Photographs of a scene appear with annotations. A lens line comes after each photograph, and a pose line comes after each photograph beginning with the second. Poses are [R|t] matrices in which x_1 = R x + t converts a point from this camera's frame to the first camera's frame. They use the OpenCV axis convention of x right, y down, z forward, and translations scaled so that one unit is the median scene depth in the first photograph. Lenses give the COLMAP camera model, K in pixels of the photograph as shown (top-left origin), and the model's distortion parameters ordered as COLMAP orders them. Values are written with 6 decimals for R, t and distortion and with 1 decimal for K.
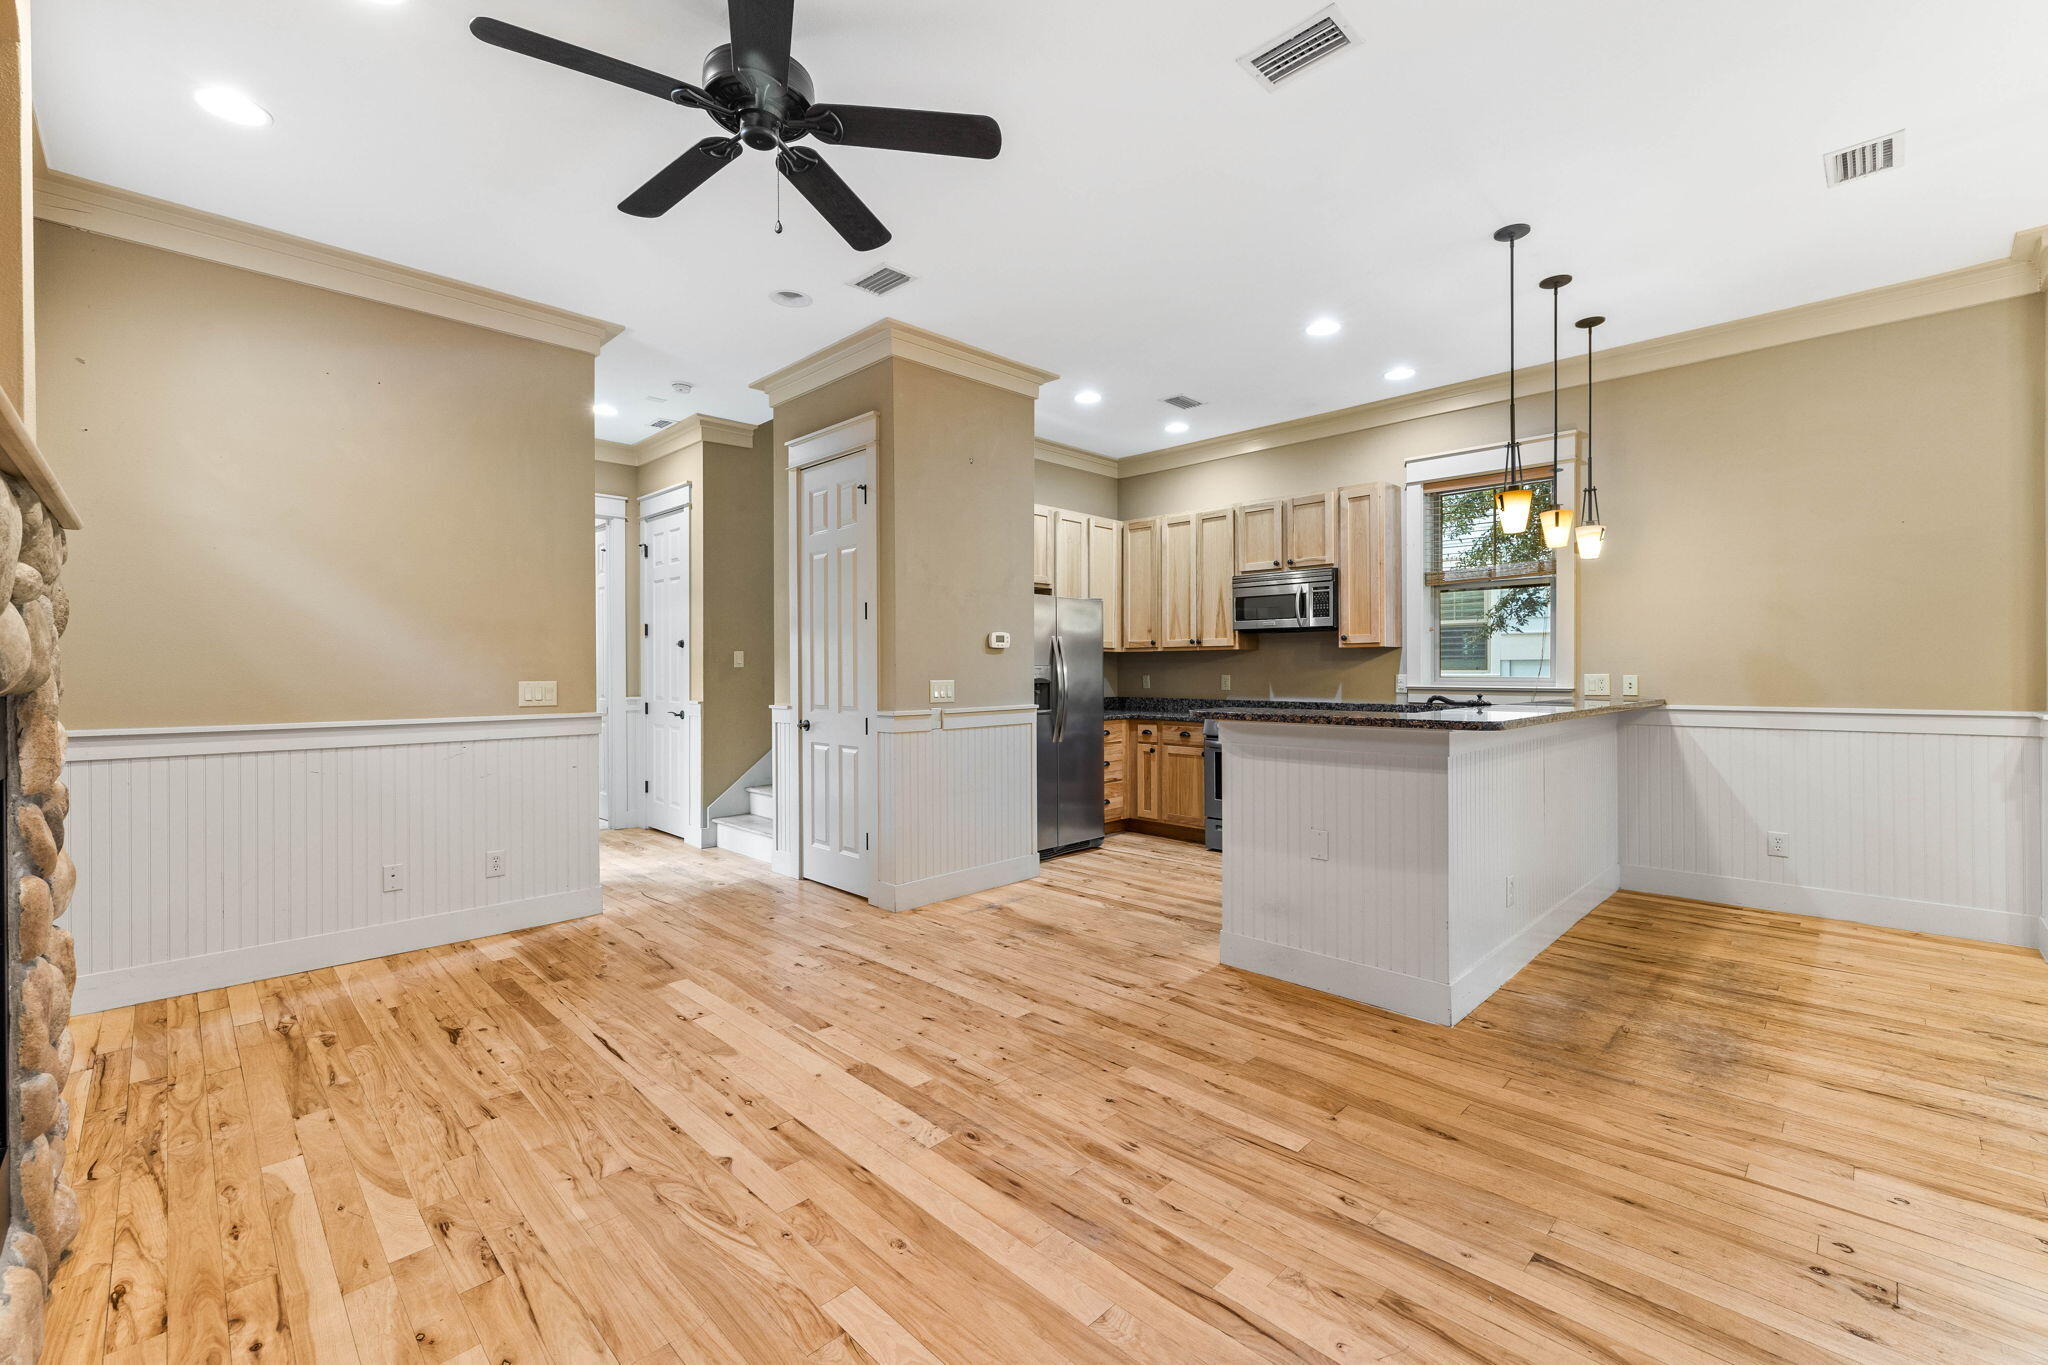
lens RADIAL K [[861.0, 0, 1026.8], [0, 861.0, 673.0], [0, 0, 1]] dist [-0.000800, 0.000021]
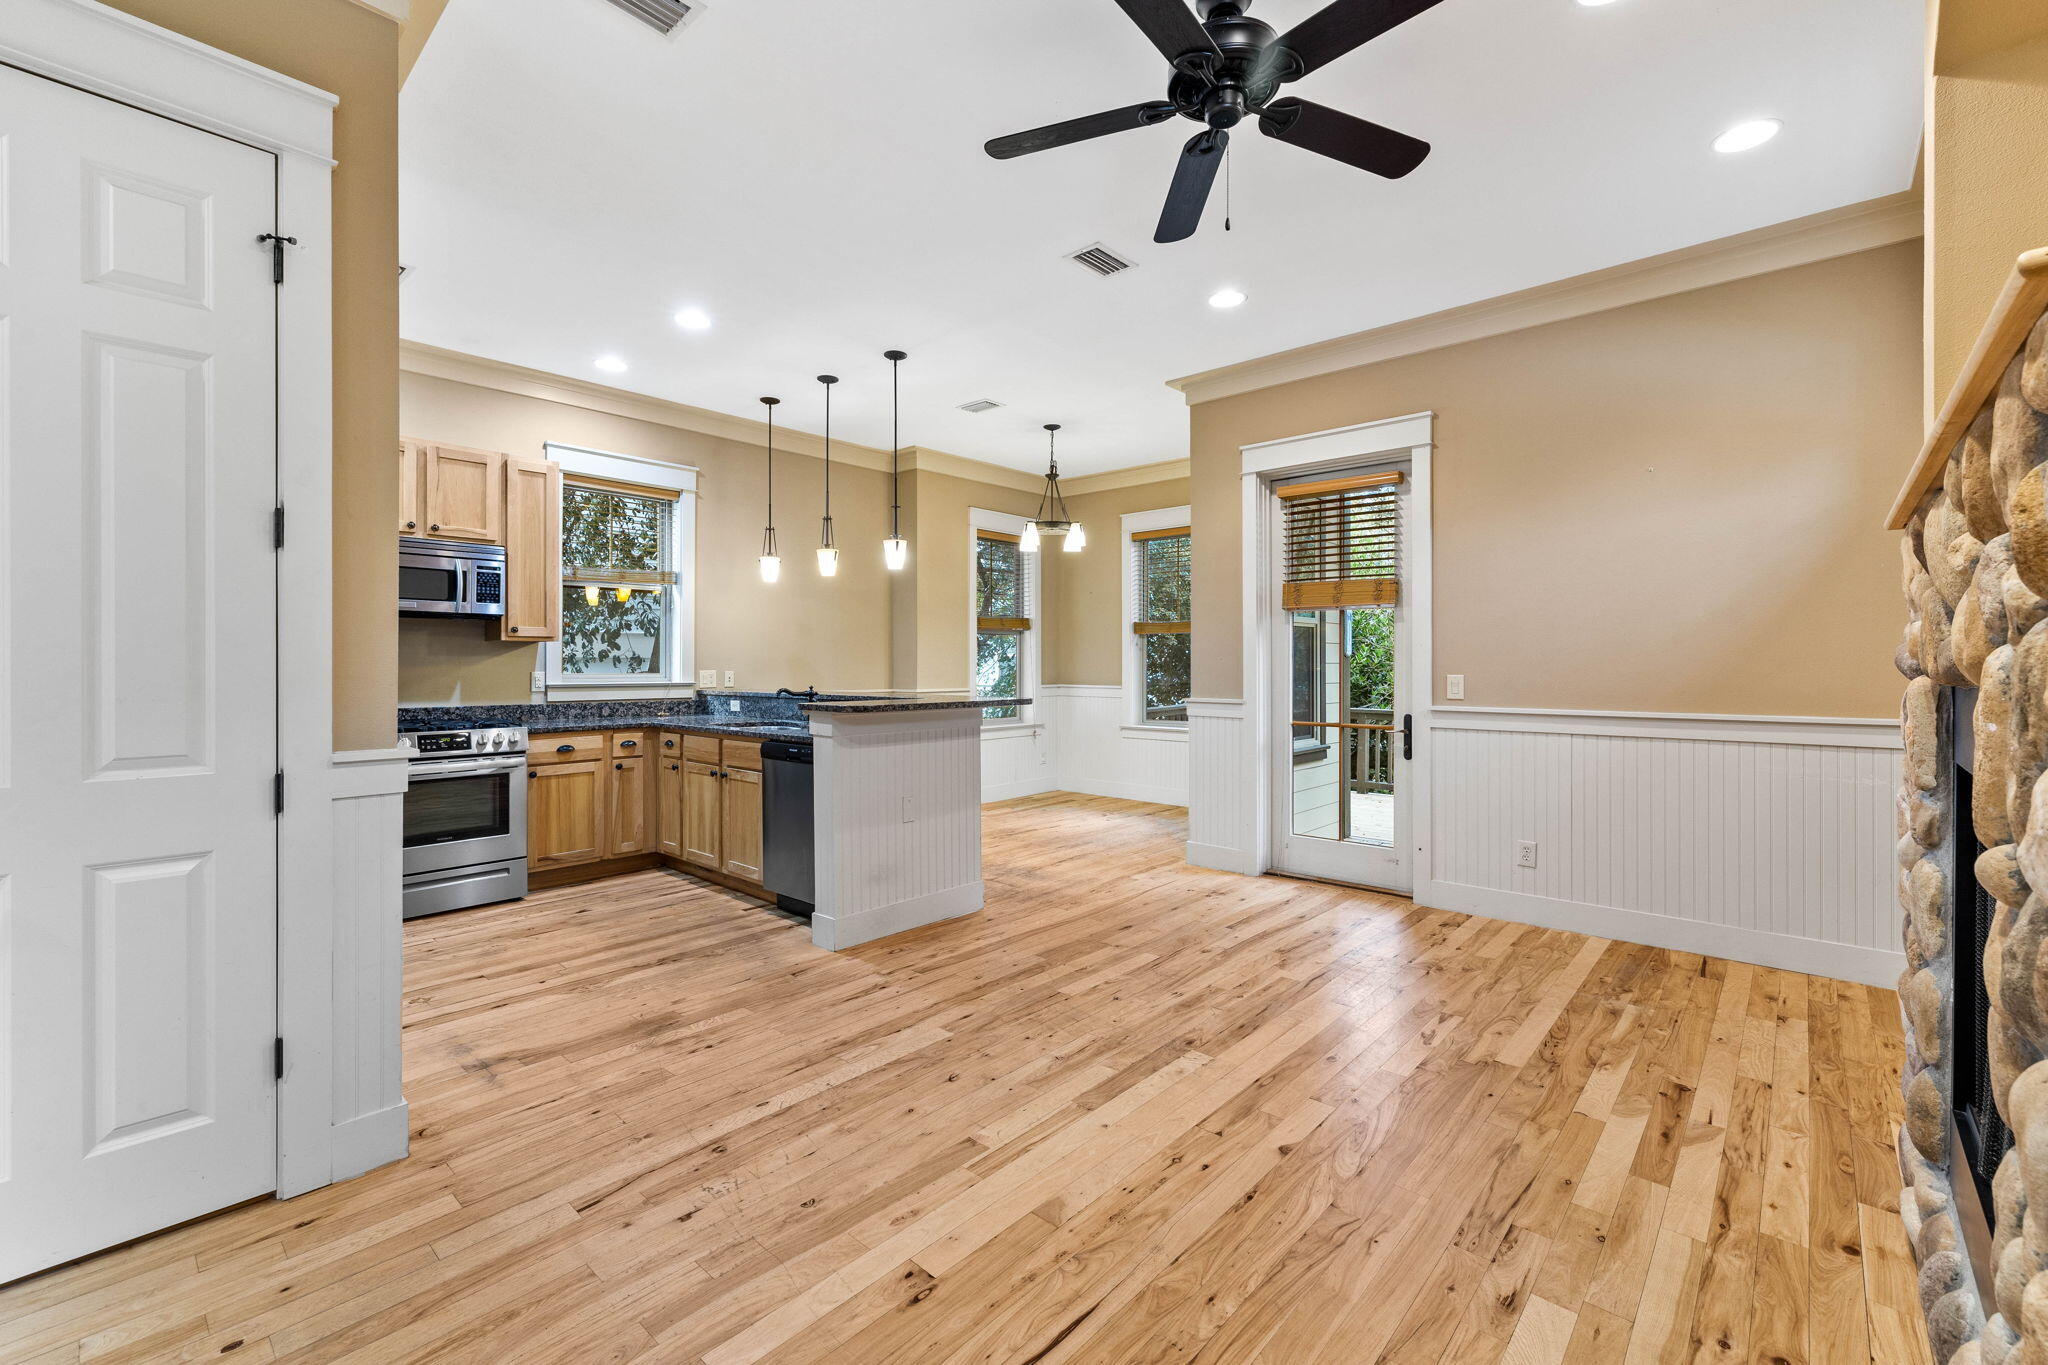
lens RADIAL K [[861.0, 0, 1036.9], [0, 861.0, 665.6], [0, 0, 1]] dist [-0.000800, 0.000021]
pose [[-0.057698, 0.003137, 0.998329, -0.615980], [0.003463, 0.999990, -0.002942, -0.000161], [-0.998328, 0.003288, -0.057708, 0.616851]]
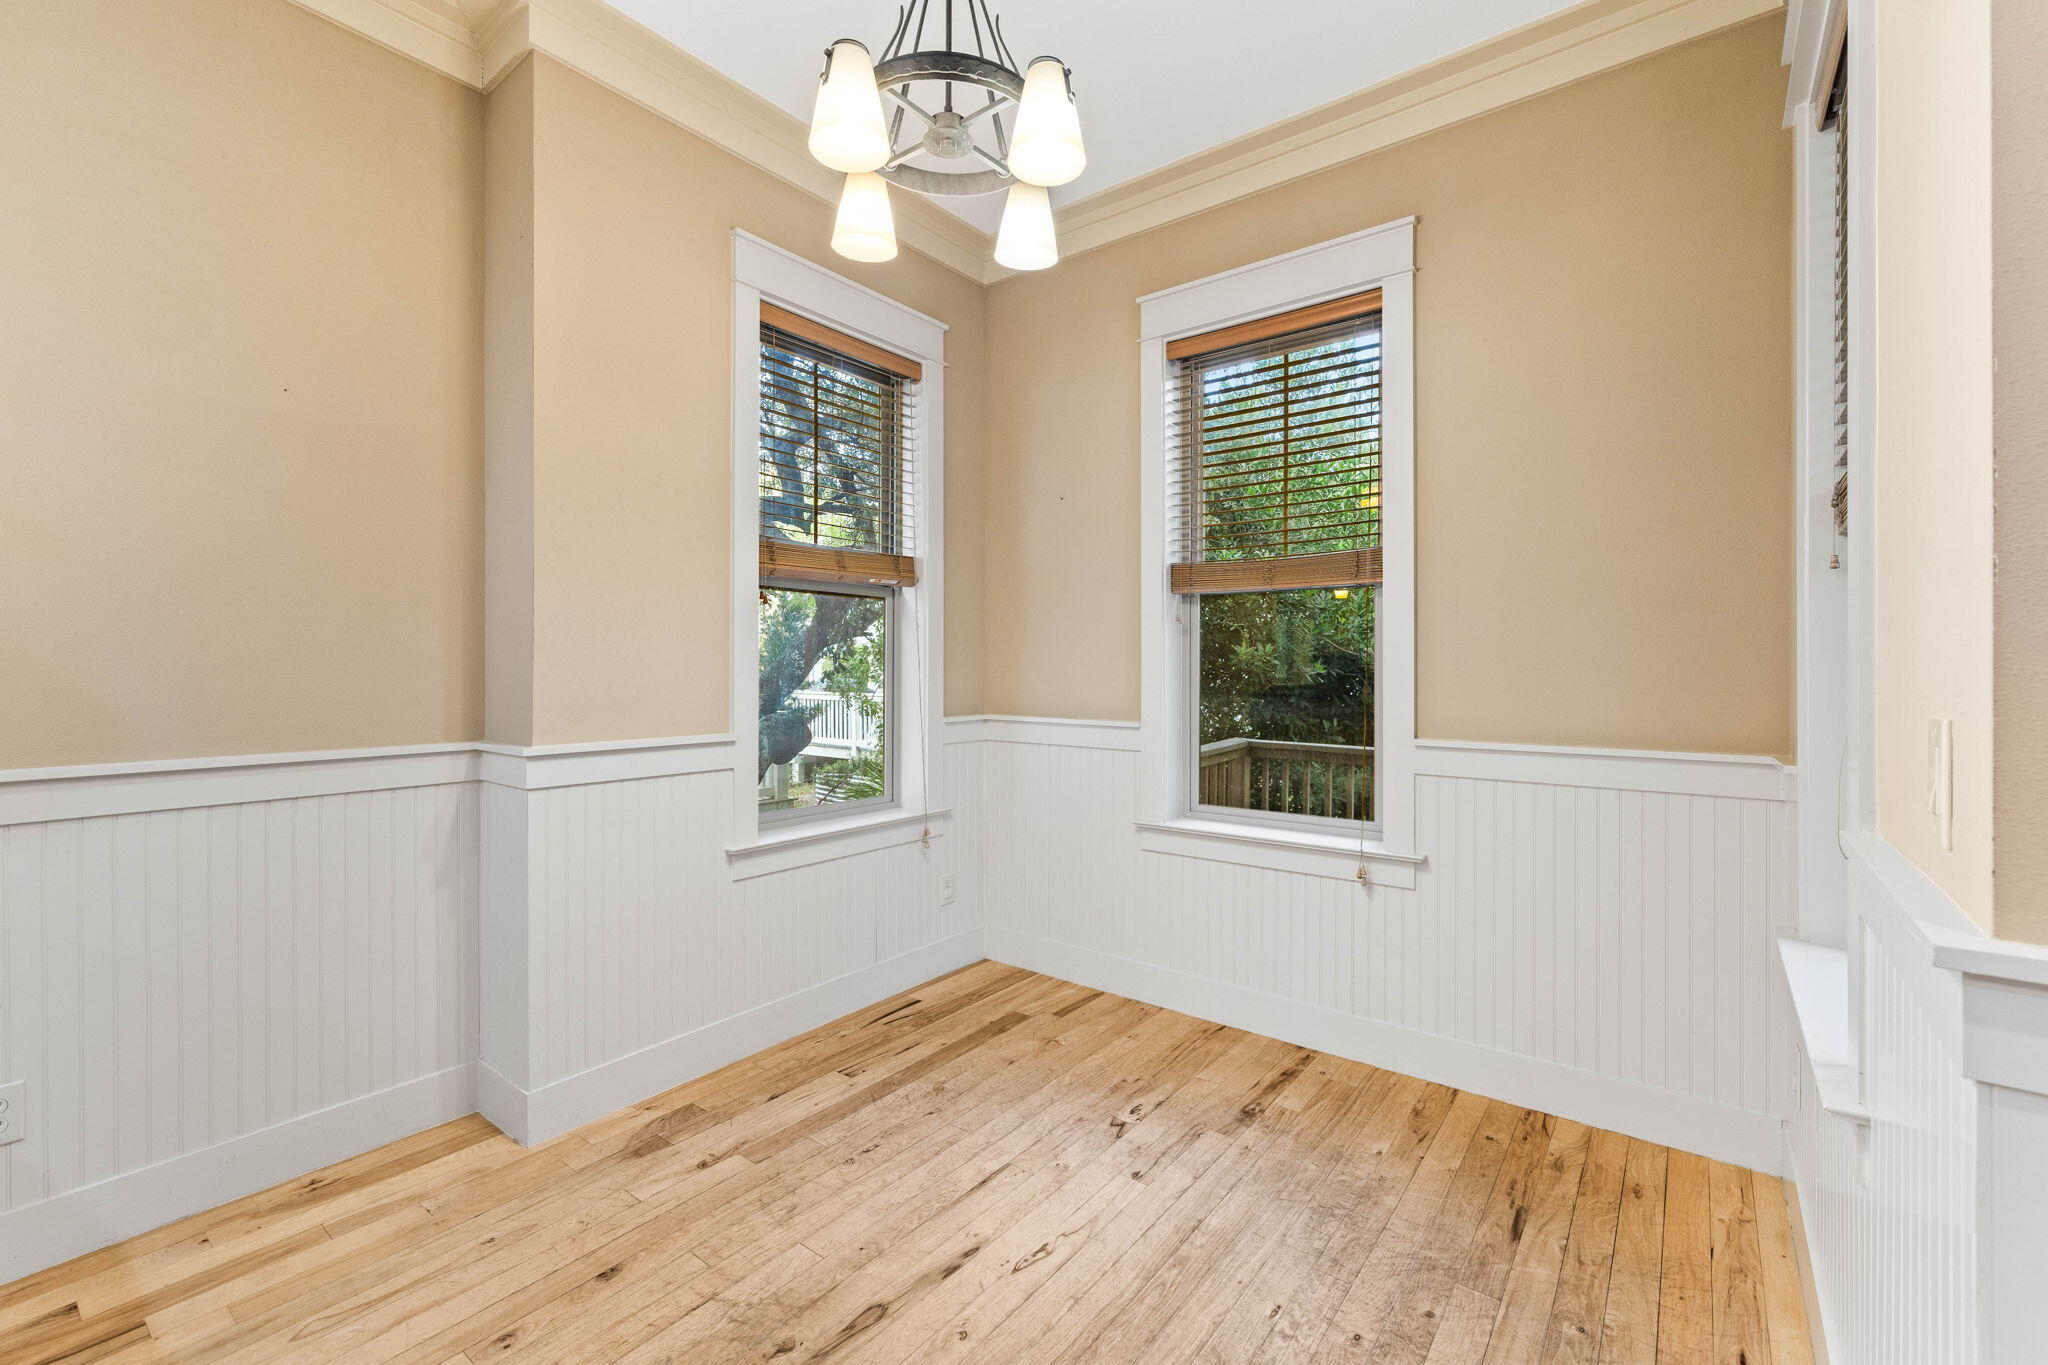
lens RADIAL K [[861.0, 0, 1045.3], [0, 861.0, 662.5], [0, 0, 1]] dist [-0.000800, 0.000021]
pose [[-0.138133, 0.010030, 0.990363, 0.375534], [0.000305, 0.999949, -0.010085, -0.005494], [-0.990414, -0.001091, -0.138129, 0.523149]]
